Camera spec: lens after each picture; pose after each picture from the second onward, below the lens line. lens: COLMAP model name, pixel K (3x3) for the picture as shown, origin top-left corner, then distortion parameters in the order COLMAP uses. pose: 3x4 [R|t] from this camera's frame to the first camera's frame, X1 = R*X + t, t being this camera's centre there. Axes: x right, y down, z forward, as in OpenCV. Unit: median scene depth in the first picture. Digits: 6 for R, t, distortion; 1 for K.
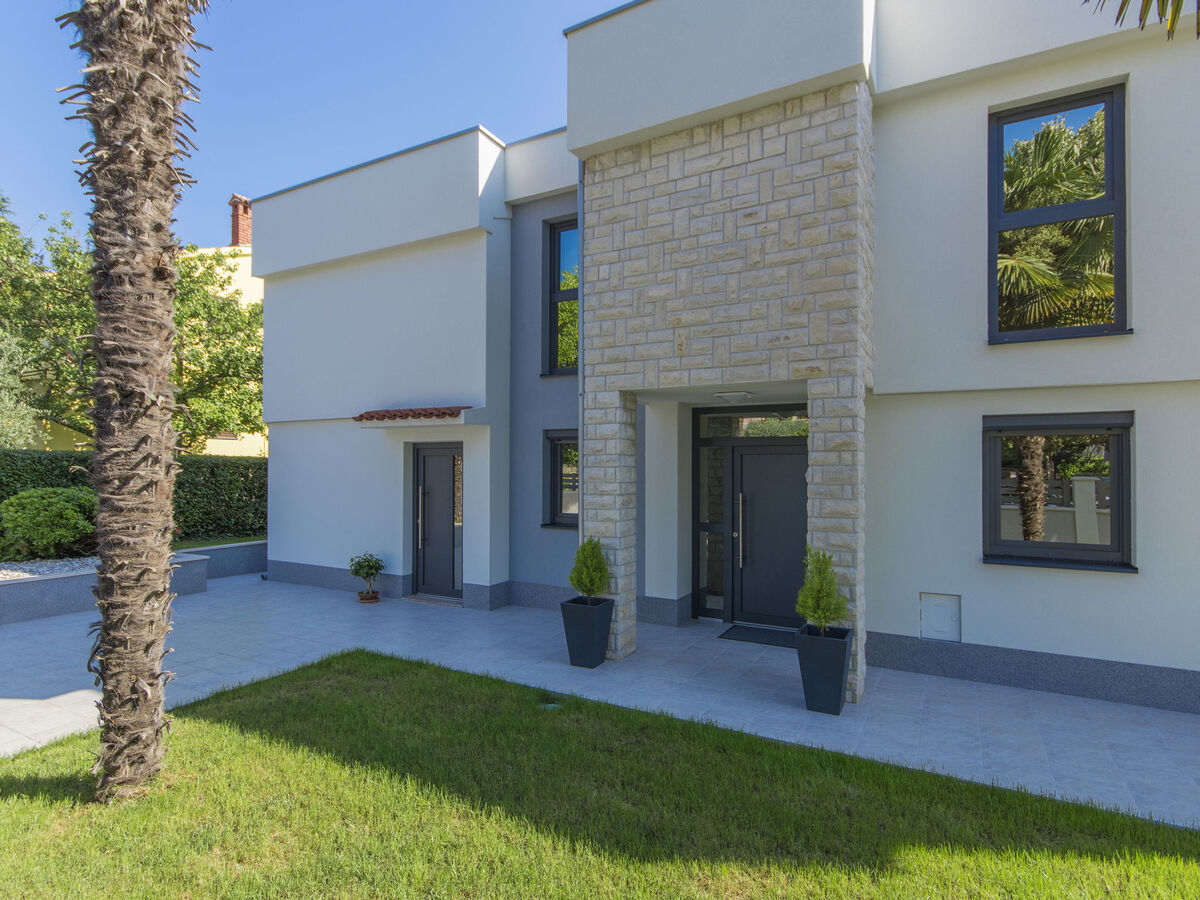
lens RADIAL K [[615.4, 0, 592.1], [0, 615.4, 459.5], [0, 0, 1]] dist [0.002372, 0.000559]
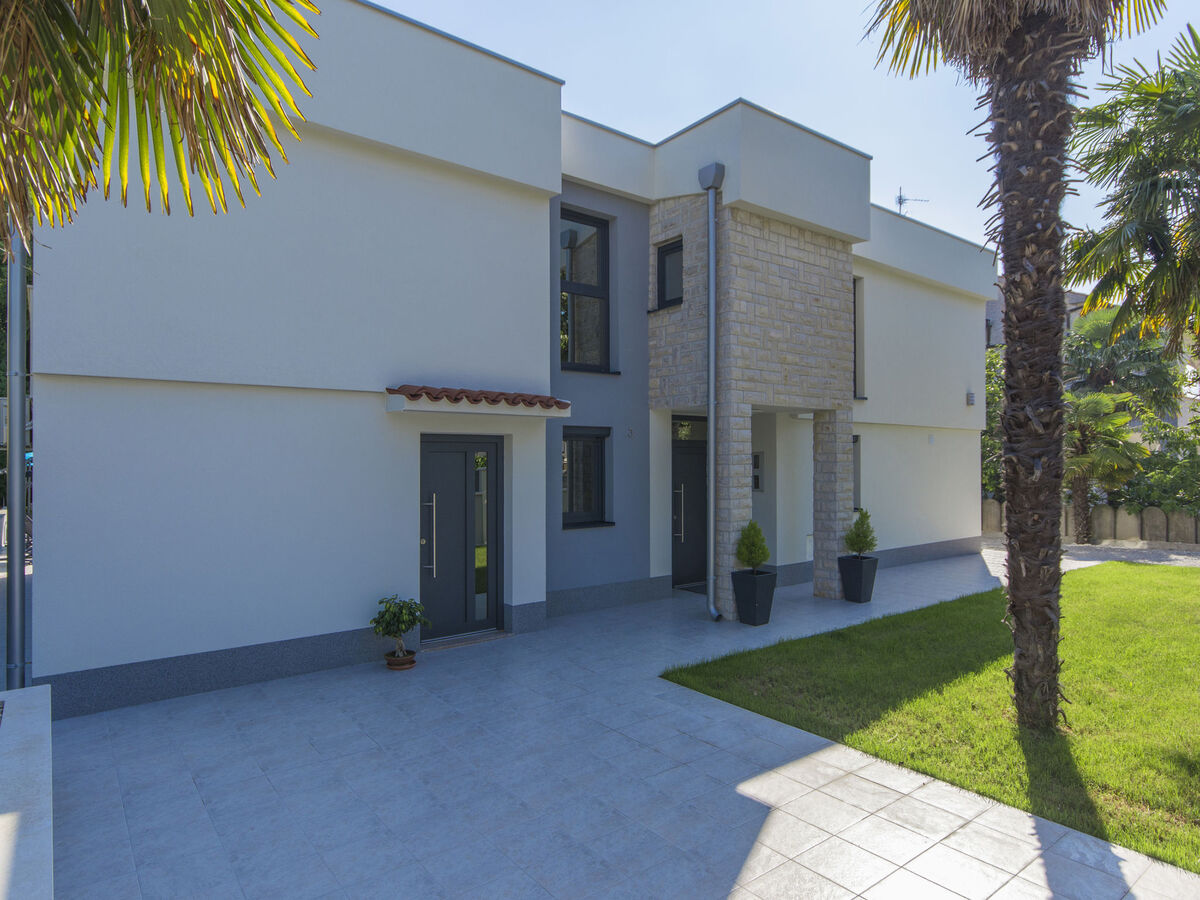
lens RADIAL K [[689.7, 0, 600.0], [0, 689.7, 450.0], [0, 0, 1]] dist [-0.000090, 0.000011]
pose [[0.403854, 0.005050, 0.914810, -1.390503], [-0.007466, 0.999970, -0.002225, -0.011675], [-0.914793, -0.005931, 0.403879, 0.717034]]
